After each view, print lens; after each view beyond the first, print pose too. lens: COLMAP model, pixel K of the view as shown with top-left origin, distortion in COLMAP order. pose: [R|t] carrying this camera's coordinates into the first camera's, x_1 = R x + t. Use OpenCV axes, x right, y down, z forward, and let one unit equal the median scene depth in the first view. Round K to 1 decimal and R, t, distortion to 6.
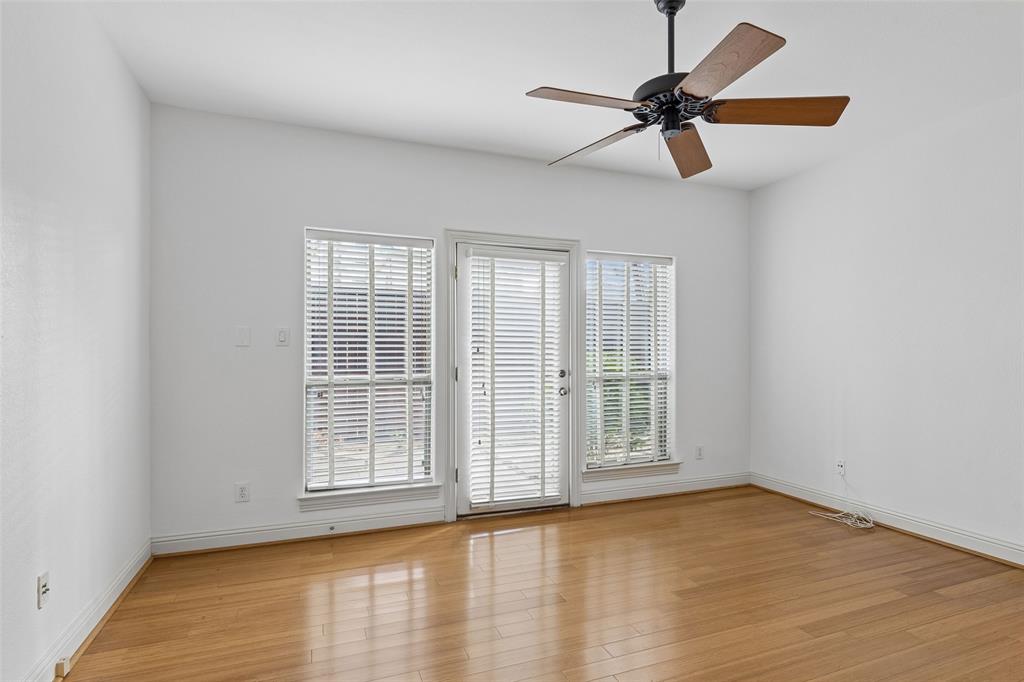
lens RADIAL K [[526.8, 0, 512.9], [0, 526.8, 349.0], [0, 0, 1]] dist [0.002211, -0.000140]
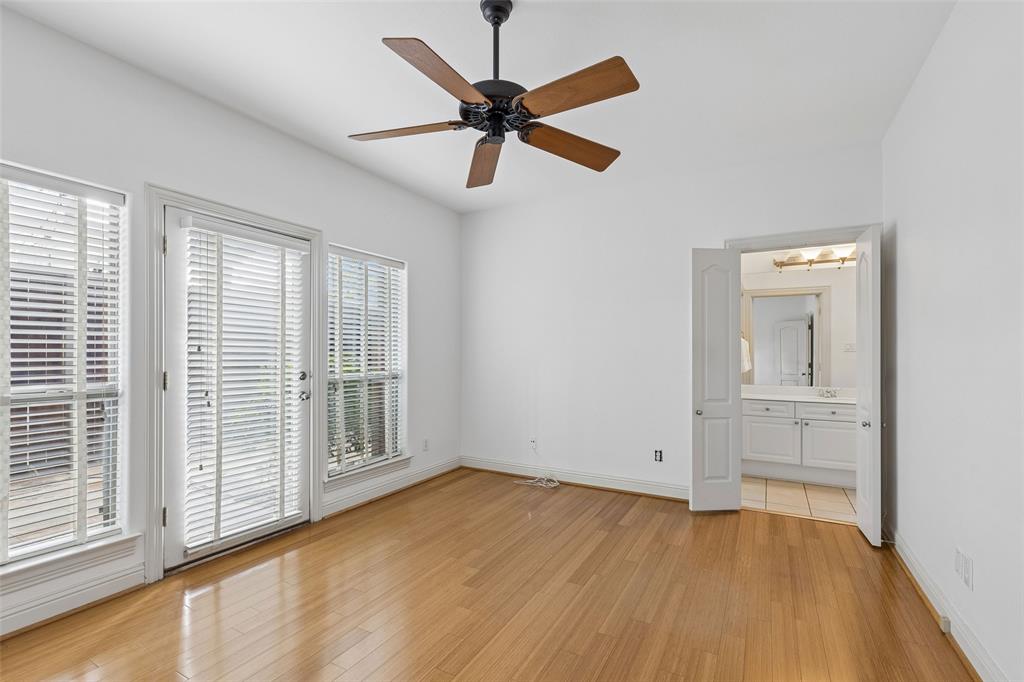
lens RADIAL K [[471.0, 0, 511.6], [0, 471.0, 350.6], [0, 0, 1]] dist [0.008562, -0.000554]
pose [[0.762083, 0.005042, 0.647460, -0.164323], [-0.007056, 0.999975, 0.000519, 0.000578], [-0.647441, -0.004964, 0.762099, 0.168274]]
